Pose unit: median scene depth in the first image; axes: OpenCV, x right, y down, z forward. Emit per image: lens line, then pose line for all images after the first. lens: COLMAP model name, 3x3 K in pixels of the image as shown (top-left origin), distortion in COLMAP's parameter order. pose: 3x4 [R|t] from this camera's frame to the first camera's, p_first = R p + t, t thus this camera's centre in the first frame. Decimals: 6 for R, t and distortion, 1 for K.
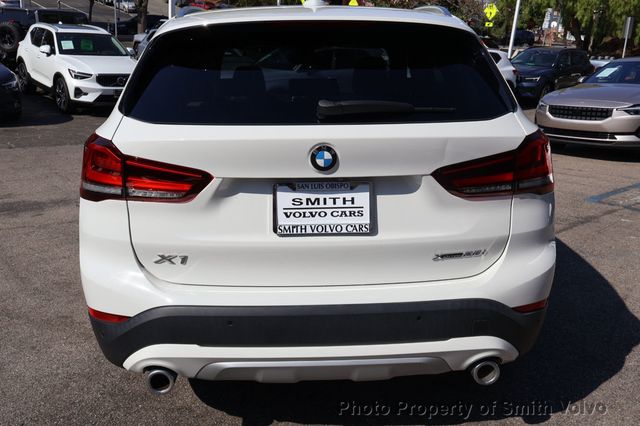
lens RADIAL K [[624.9, 0, 320.1], [0, 624.9, 209.8], [0, 0, 1]] dist [0.027696, 0.000000]
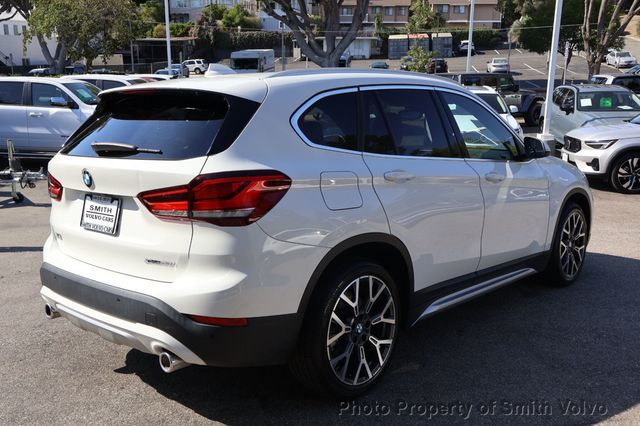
lens RADIAL K [[624.9, 0, 319.0], [0, 624.9, 212.9], [0, 0, 1]] dist [0.027696, 0.000000]
pose [[0.689981, 0.098933, -0.717034, 1.353019], [-0.158289, 0.987261, -0.016099, -0.059235], [0.706308, 0.124607, 0.696852, 0.323247]]
